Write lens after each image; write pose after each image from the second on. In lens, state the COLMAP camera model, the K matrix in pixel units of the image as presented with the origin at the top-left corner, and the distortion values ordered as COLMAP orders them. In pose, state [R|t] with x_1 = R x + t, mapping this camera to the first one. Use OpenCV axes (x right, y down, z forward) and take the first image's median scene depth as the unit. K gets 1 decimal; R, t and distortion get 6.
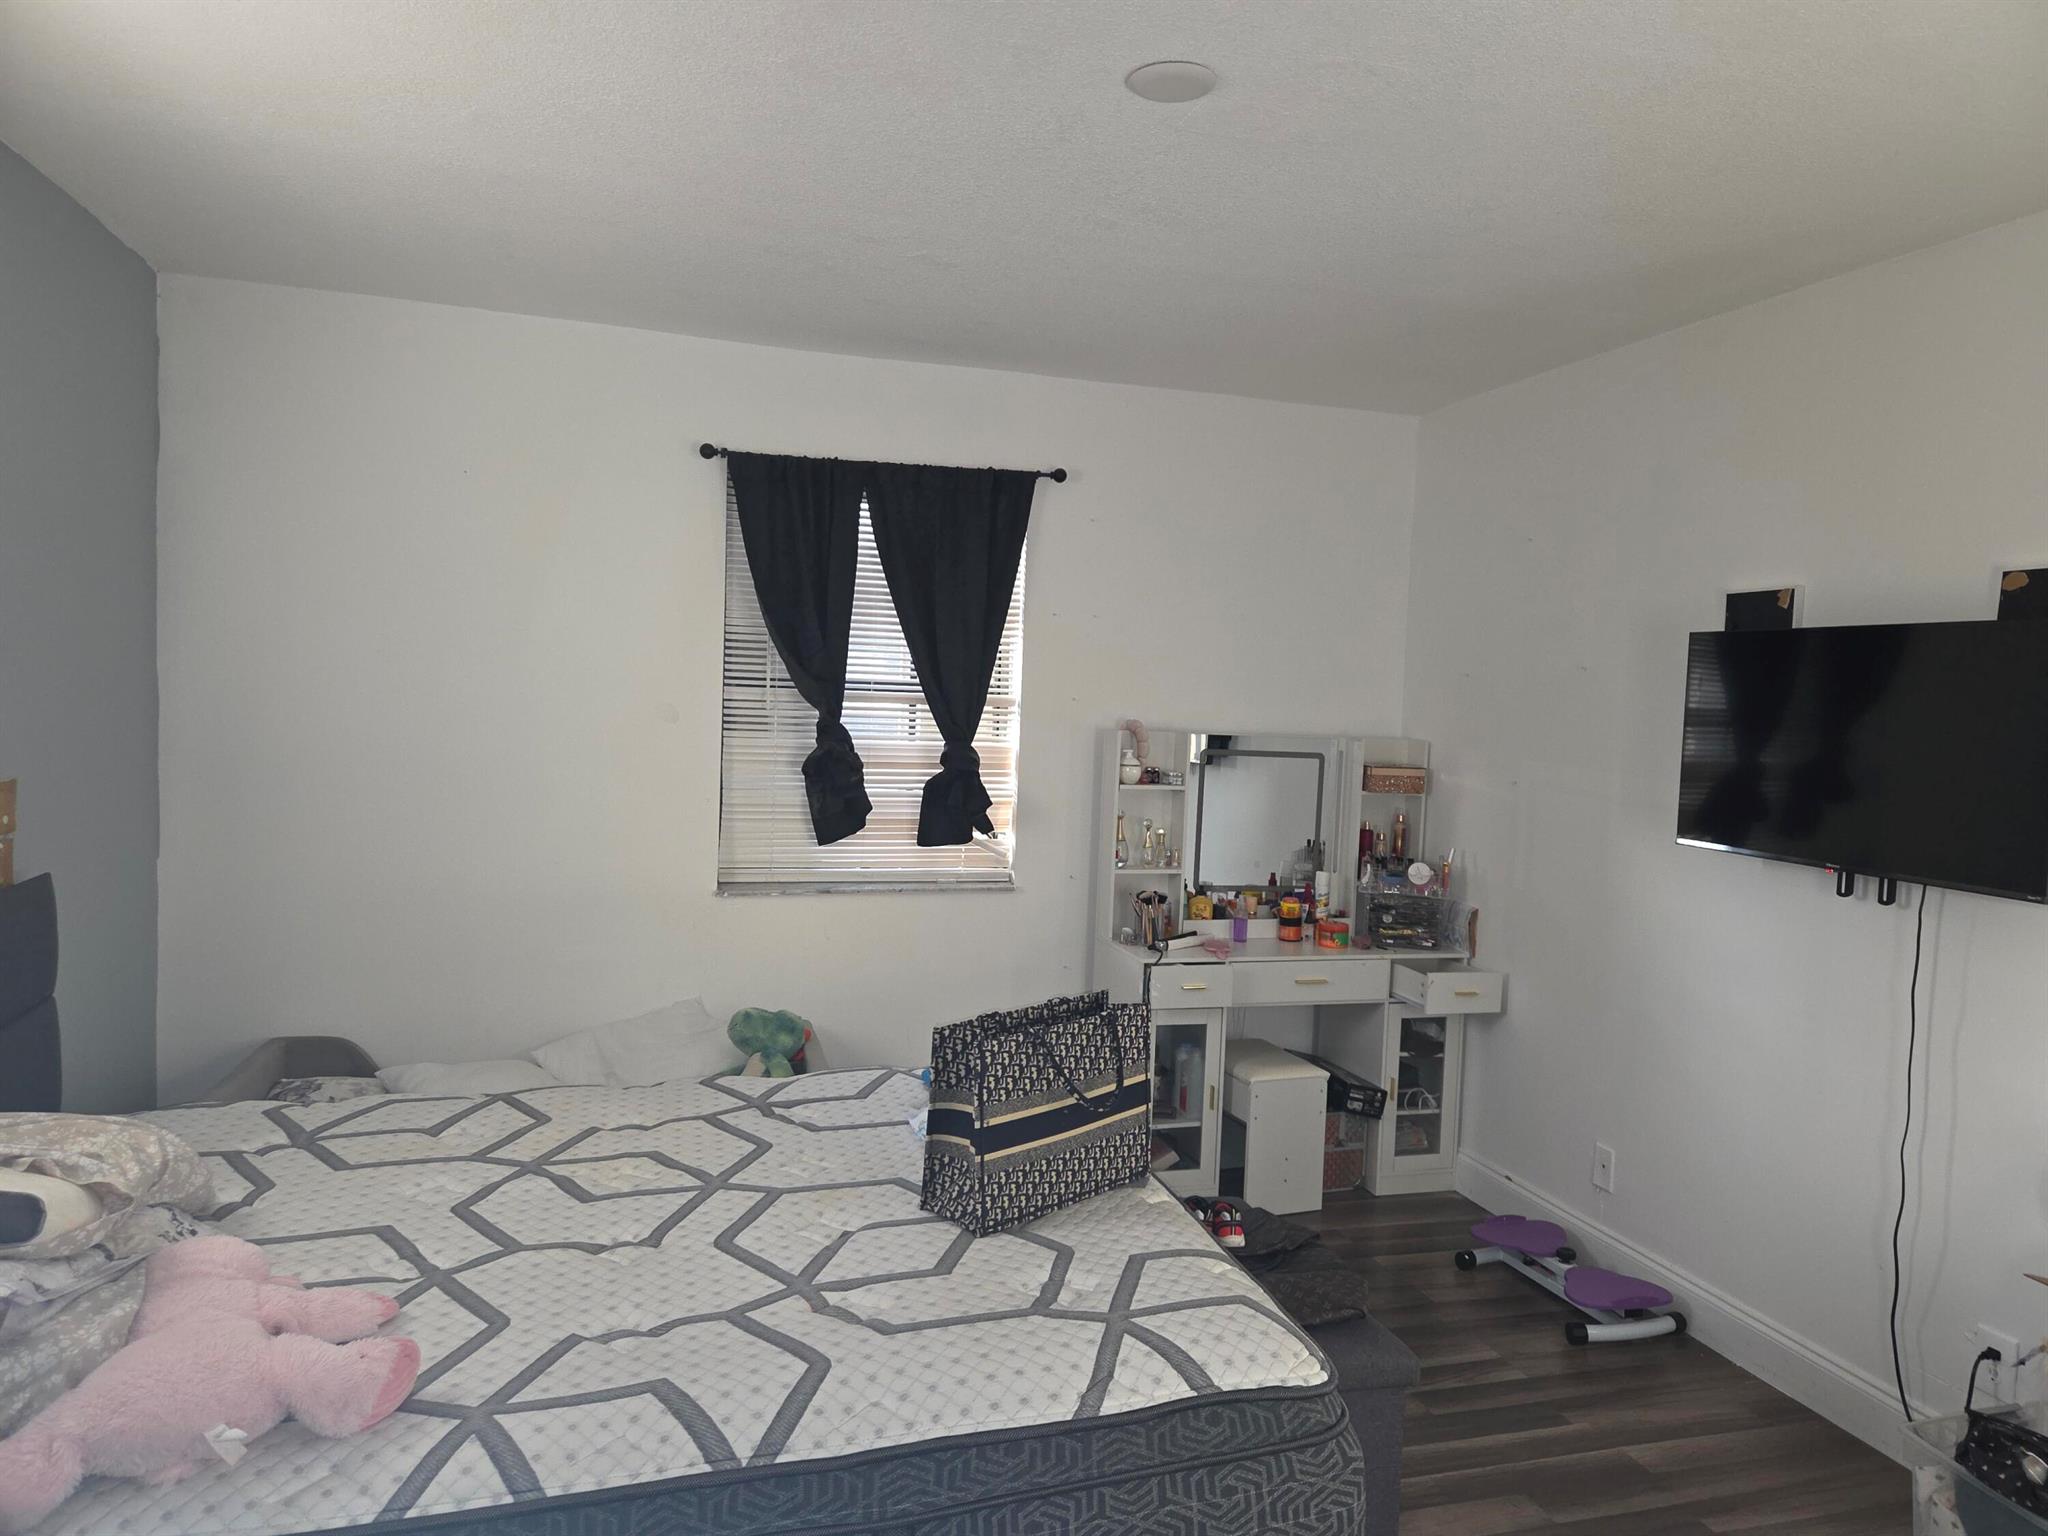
lens RADIAL K [[1362.8, 0, 1019.6], [0, 1362.8, 772.9], [0, 0, 1]] dist [0.079110, -0.060006]
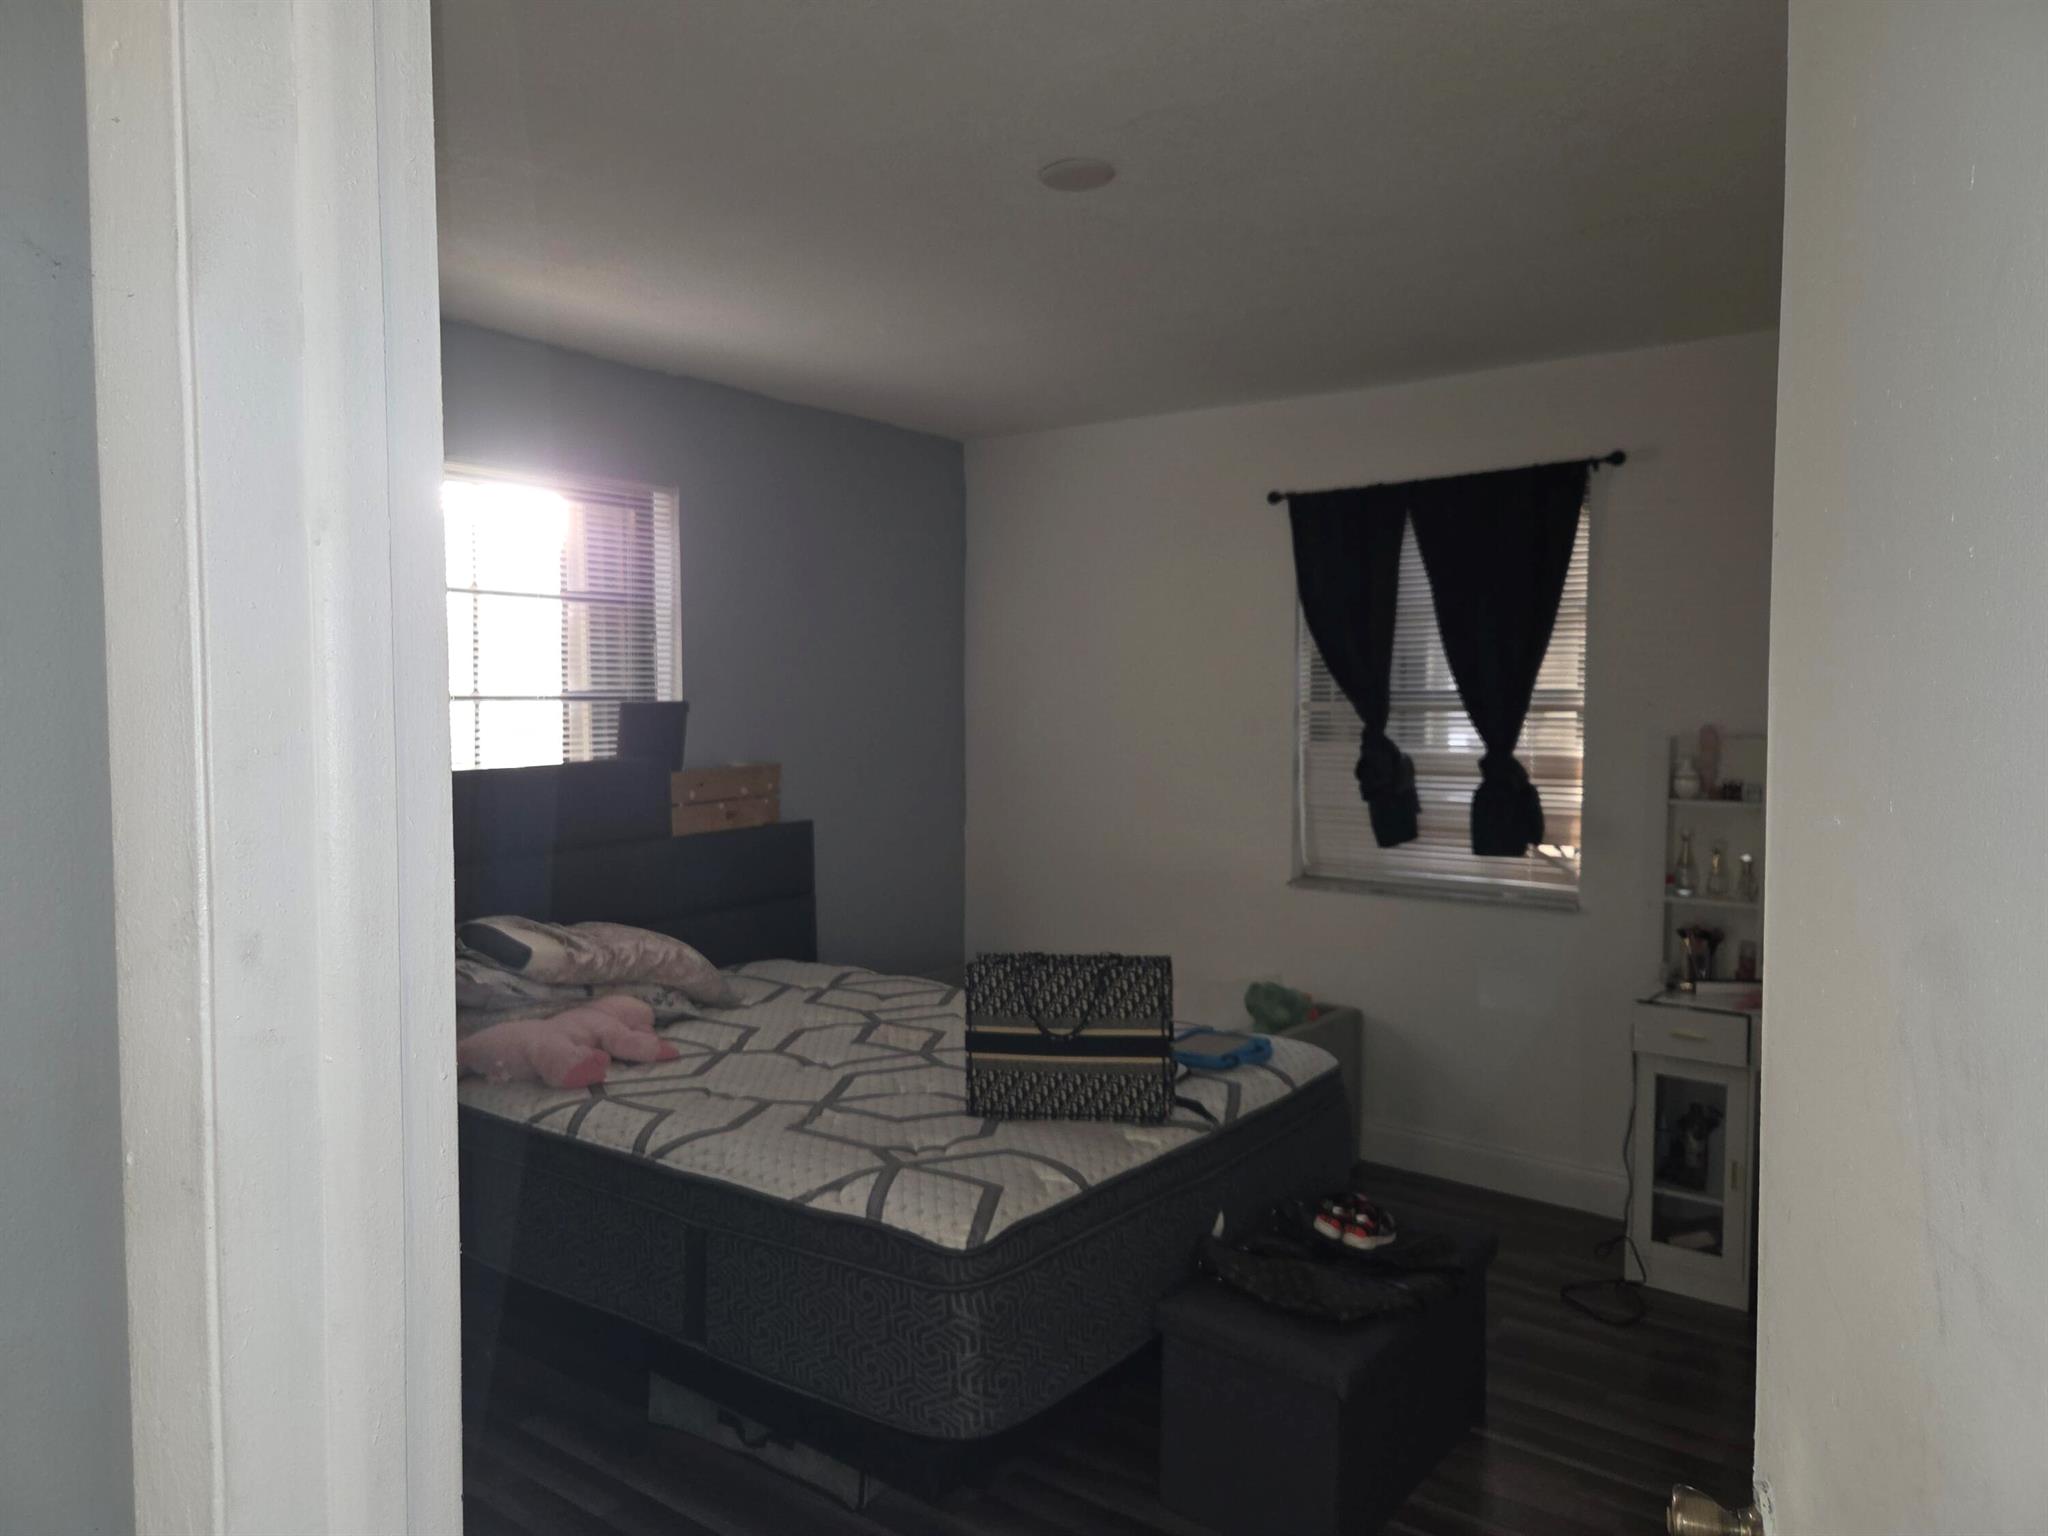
lens RADIAL K [[1362.8, 0, 1013.4], [0, 1362.8, 766.4], [0, 0, 1]] dist [0.079110, -0.060006]
pose [[0.598392, 0.010543, -0.801134, 0.545048], [-0.035006, 0.999303, -0.012996, 0.014144], [0.800438, 0.035821, 0.598344, 0.136672]]
